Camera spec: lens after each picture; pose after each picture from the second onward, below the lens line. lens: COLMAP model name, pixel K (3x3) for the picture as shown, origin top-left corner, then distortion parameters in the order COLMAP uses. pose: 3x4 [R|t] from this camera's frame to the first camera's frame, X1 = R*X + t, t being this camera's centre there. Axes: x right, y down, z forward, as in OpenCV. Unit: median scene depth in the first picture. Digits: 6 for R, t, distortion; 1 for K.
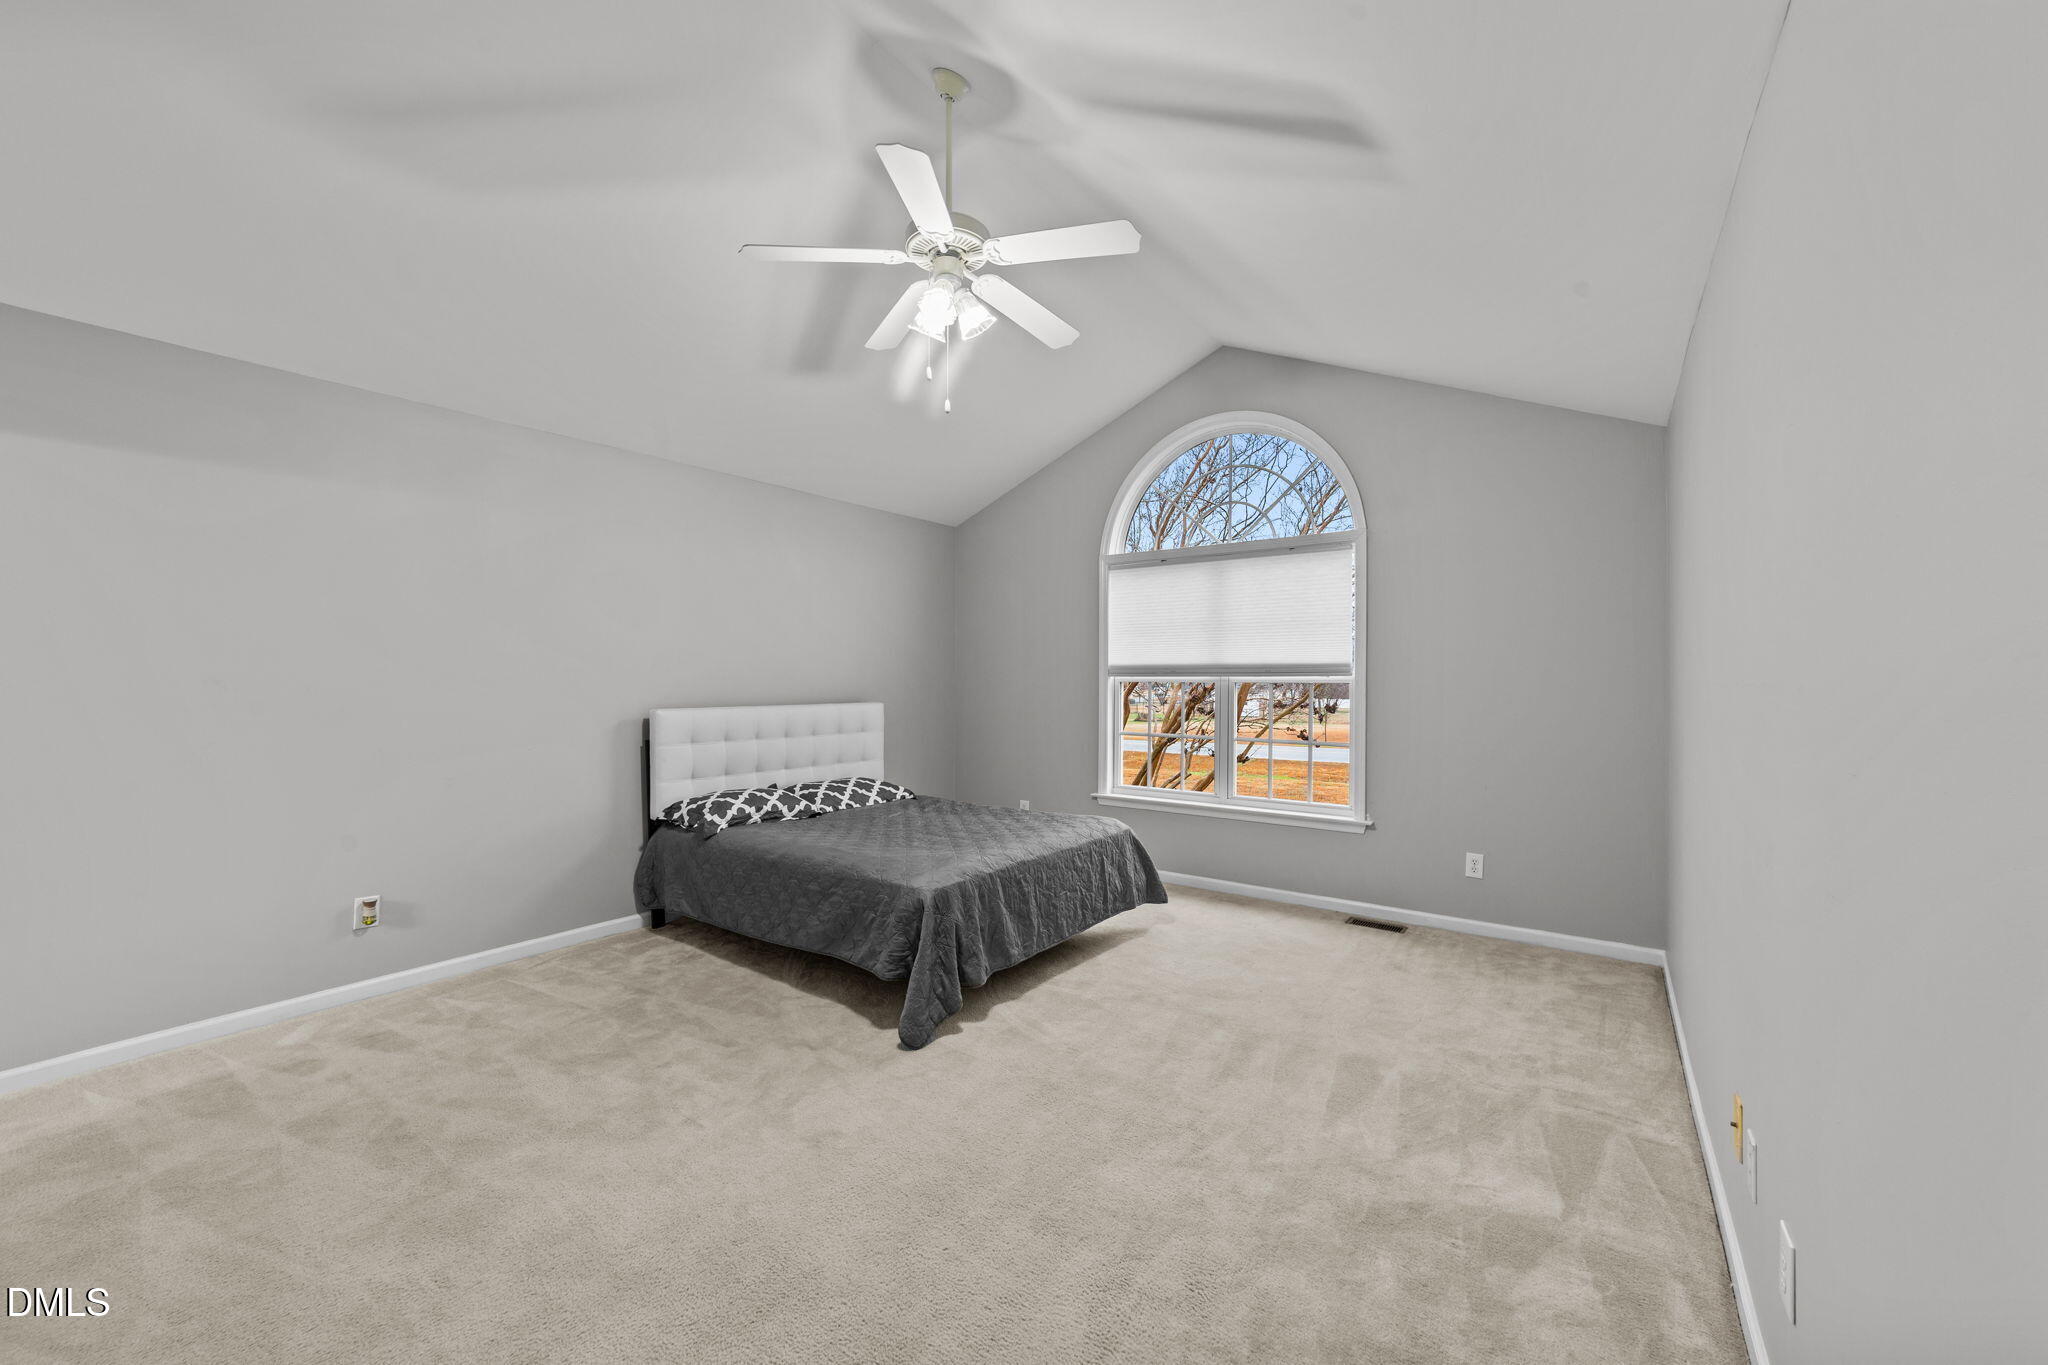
lens RADIAL K [[782.2, 0, 1032.6], [0, 782.2, 677.8], [0, 0, 1]] dist [-0.017708, 0.007705]
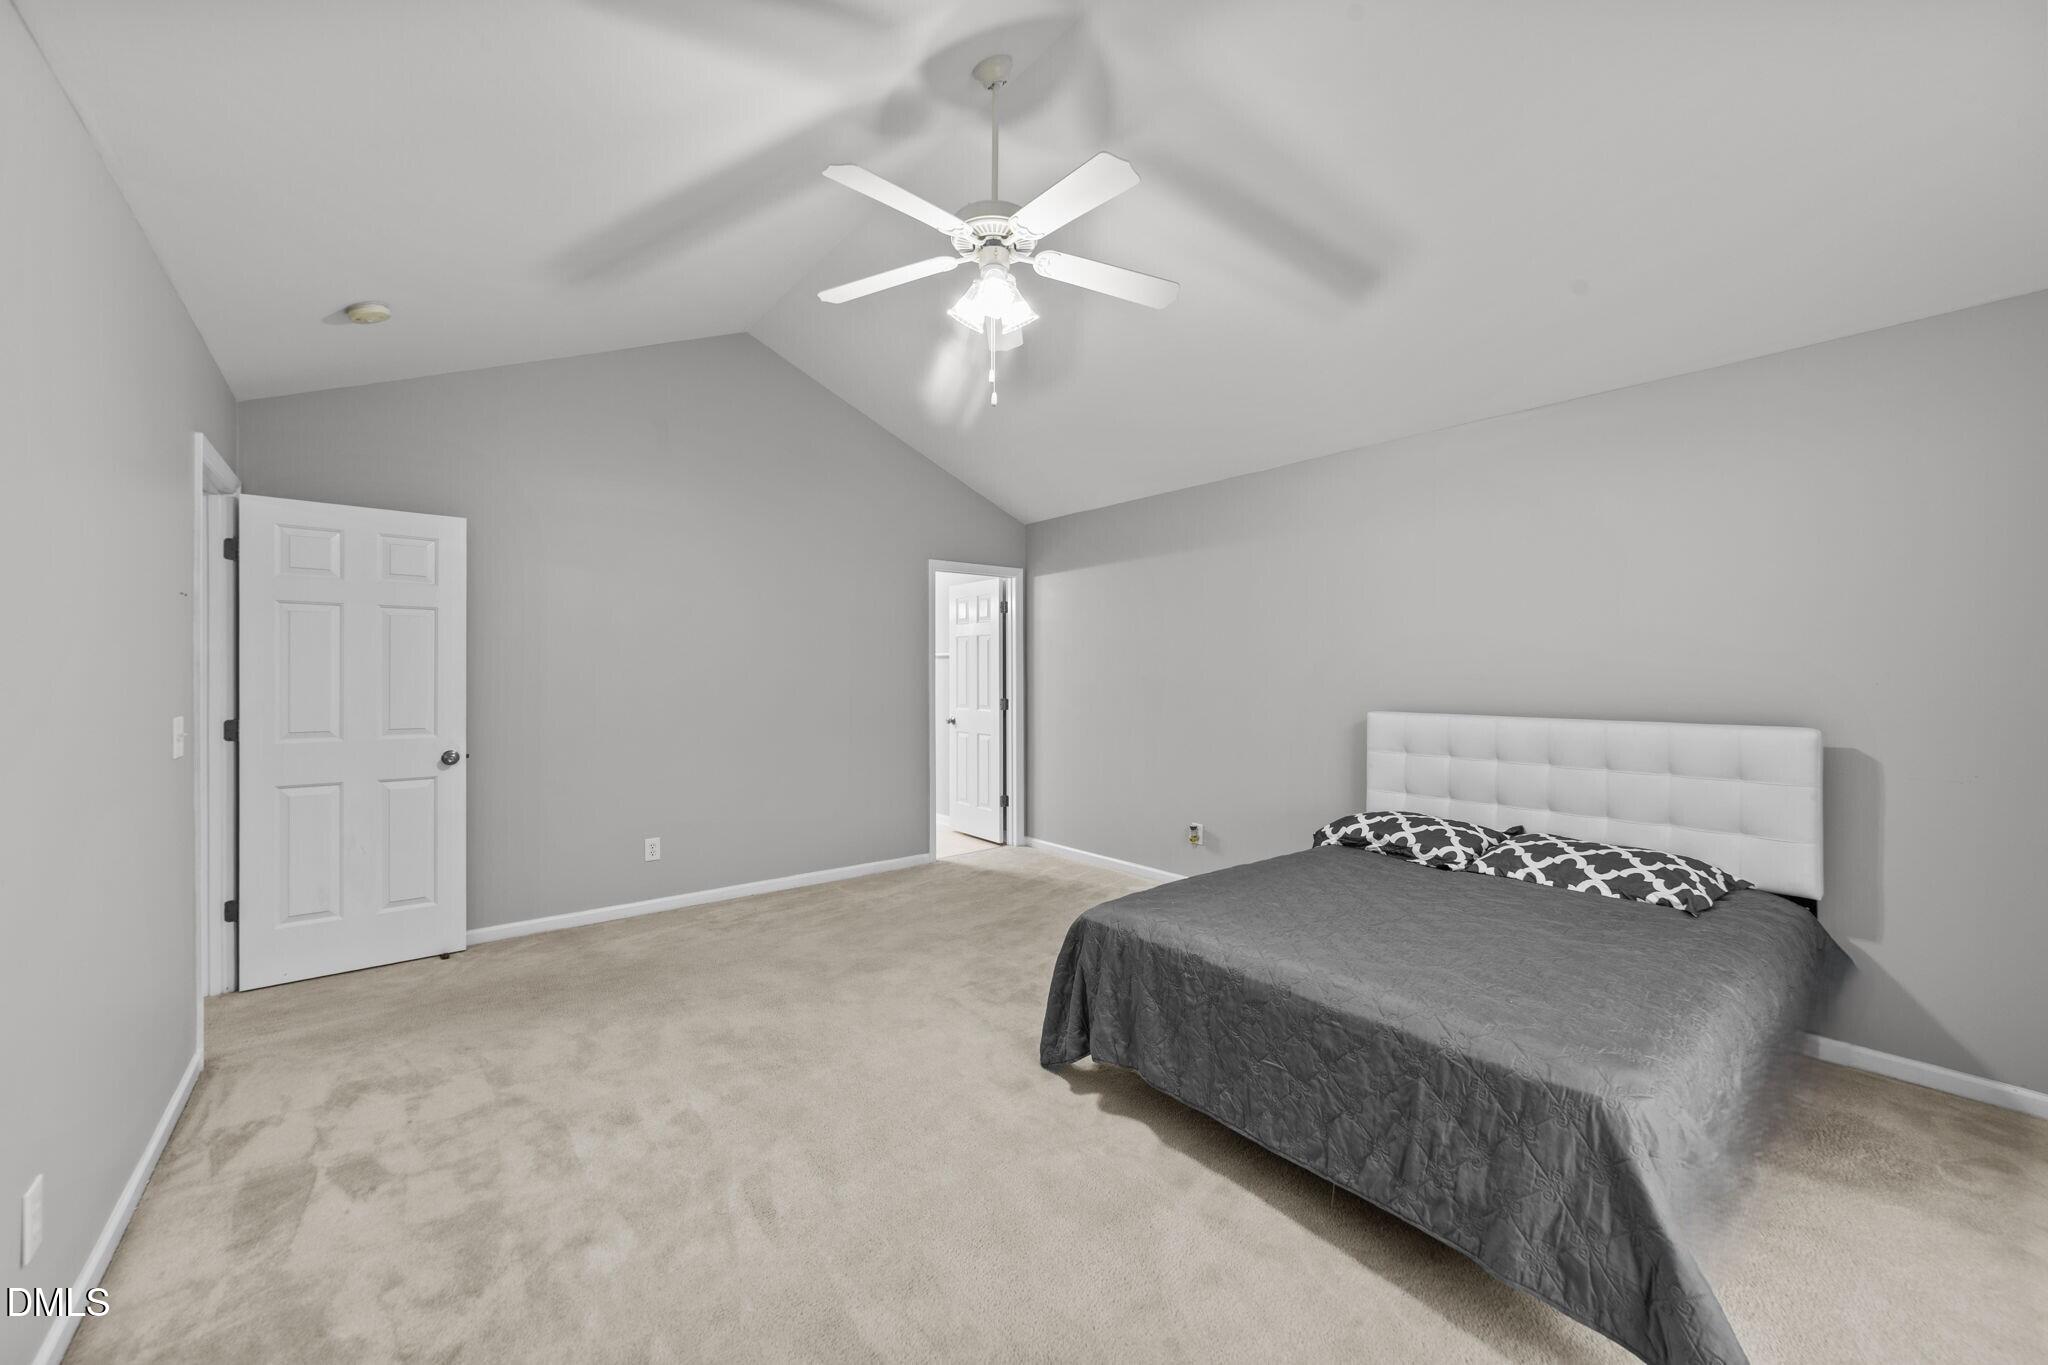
lens RADIAL K [[782.2, 0, 1032.6], [0, 782.2, 677.8], [0, 0, 1]] dist [-0.017708, 0.007705]
pose [[-0.253352, -0.001854, -0.967372, 0.528345], [-0.007954, 0.999968, 0.000167, 0.003413], [0.967341, 0.007736, -0.253359, 0.835495]]
